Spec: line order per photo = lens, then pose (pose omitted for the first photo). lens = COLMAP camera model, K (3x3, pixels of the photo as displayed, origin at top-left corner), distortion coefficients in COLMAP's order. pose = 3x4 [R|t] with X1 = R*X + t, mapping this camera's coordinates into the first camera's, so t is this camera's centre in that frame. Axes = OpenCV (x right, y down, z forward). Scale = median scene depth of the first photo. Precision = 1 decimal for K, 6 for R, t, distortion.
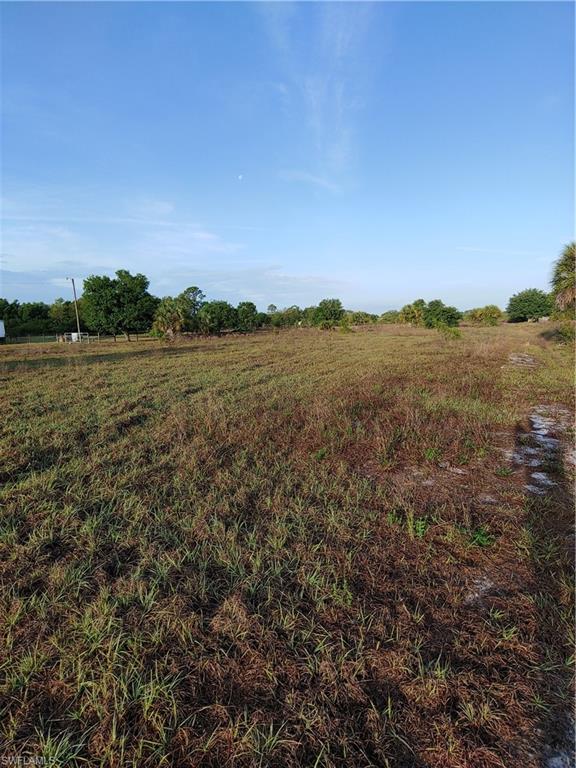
lens RADIAL K [[367.2, 0, 282.9], [0, 367.2, 425.2], [0, 0, 1]] dist [-0.010619, -0.001399]
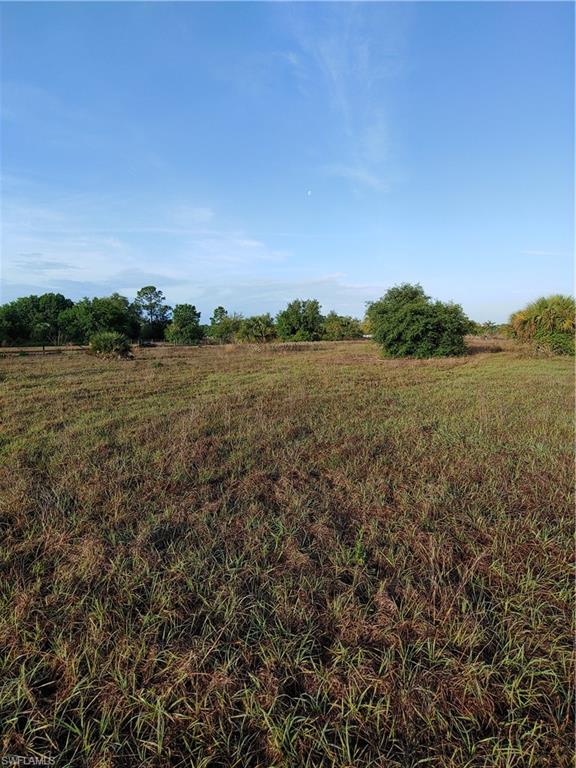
lens RADIAL K [[367.2, 0, 289.2], [0, 367.2, 396.4], [0, 0, 1]] dist [-0.010619, -0.001399]
pose [[0.985036, 0.045956, -0.166108, 0.130720], [-0.062162, 0.993656, -0.093718, -0.059003], [0.160747, 0.102641, 0.981644, 0.202387]]
